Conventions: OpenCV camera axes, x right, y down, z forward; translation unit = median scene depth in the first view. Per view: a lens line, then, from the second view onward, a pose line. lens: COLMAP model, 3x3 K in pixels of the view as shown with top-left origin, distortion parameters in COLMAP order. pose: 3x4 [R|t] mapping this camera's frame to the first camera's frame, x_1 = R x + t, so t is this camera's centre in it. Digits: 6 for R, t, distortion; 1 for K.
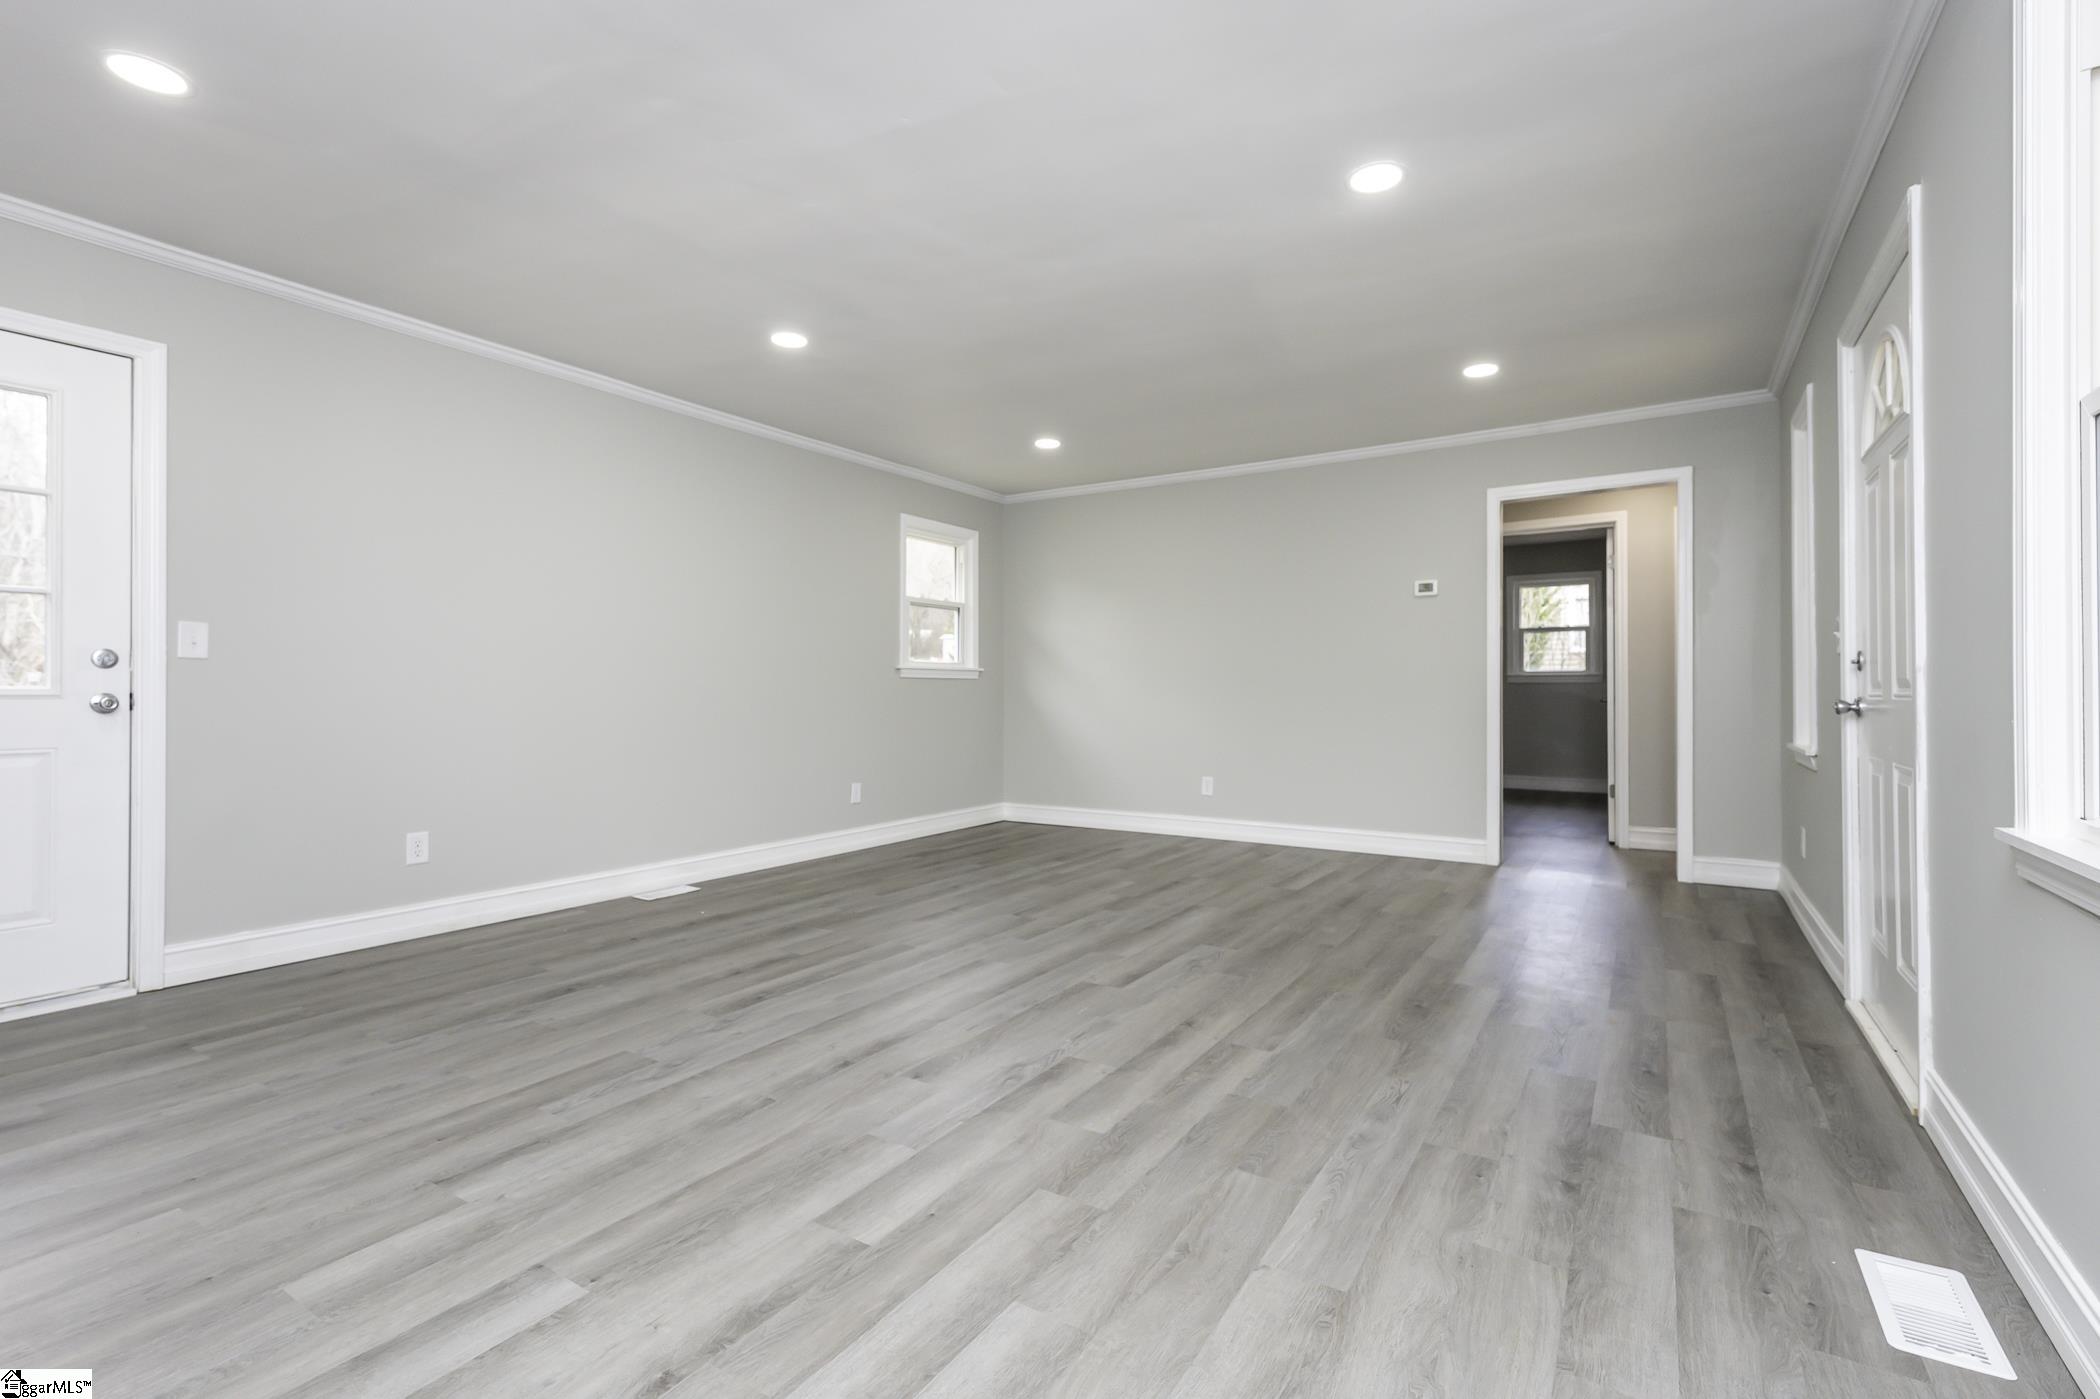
lens RADIAL K [[951.5, 0, 1043.1], [0, 951.5, 686.3], [0, 0, 1]] dist [0.012232, -0.000316]
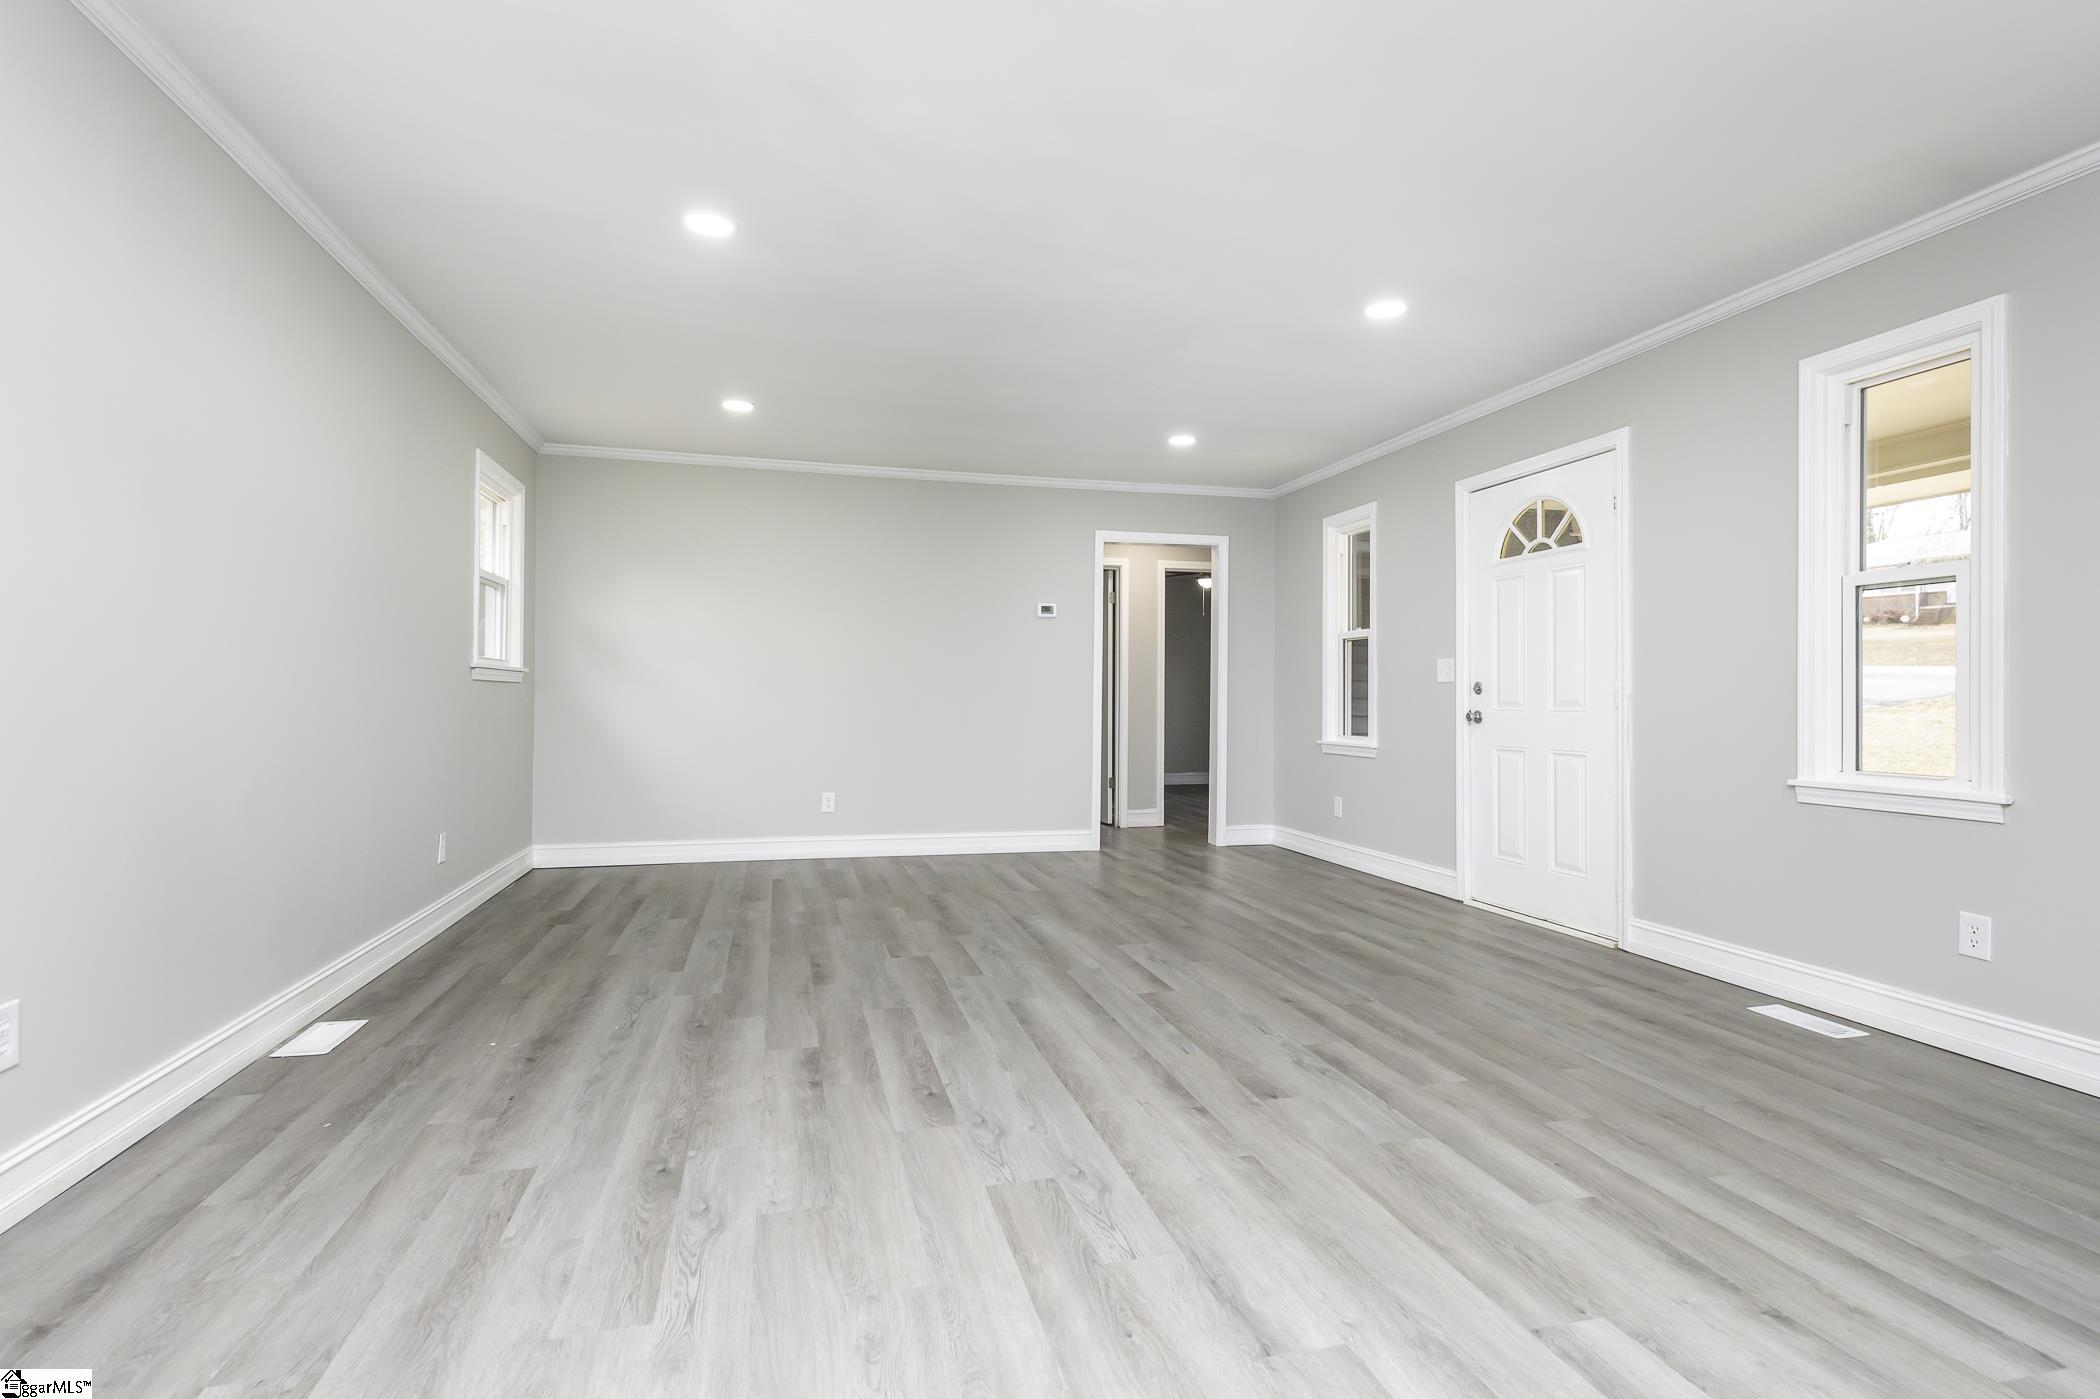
lens RADIAL K [[1000.5, 0, 1049.9], [0, 1000.5, 694.9], [0, 0, 1]] dist [0.008581, 0.000432]
pose [[0.682616, 0.008772, 0.730725, -1.063099], [-0.012379, 0.999923, -0.000439, -0.007441], [-0.730673, -0.008746, 0.682672, 0.459740]]
